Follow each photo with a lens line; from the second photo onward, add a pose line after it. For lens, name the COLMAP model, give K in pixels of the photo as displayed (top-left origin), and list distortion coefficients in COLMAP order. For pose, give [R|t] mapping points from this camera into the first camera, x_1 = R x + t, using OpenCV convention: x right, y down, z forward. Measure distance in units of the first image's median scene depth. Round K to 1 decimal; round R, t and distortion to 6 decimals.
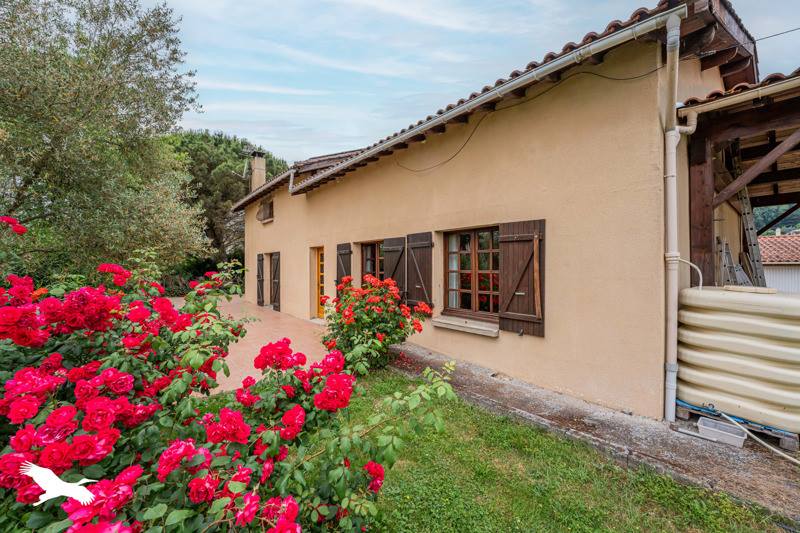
lens RADIAL K [[316.5, 0, 402.2], [0, 316.5, 266.1], [0, 0, 1]] dist [-0.002717, -0.000355]
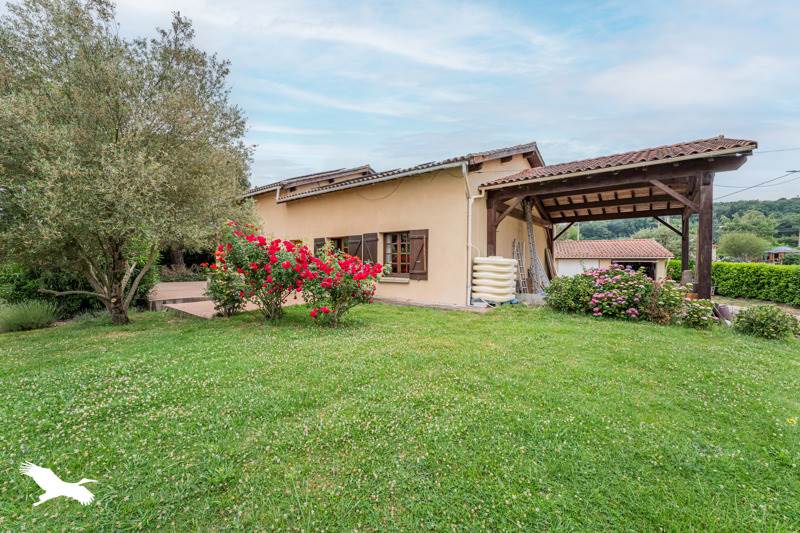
lens RADIAL K [[316.5, 0, 401.9], [0, 316.5, 263.8], [0, 0, 1]] dist [-0.002717, -0.000355]
pose [[0.976251, 0.009548, 0.216433, -0.184380], [-0.008474, 0.999947, -0.005888, 0.094541], [-0.216478, 0.003914, 0.976280, -0.952811]]
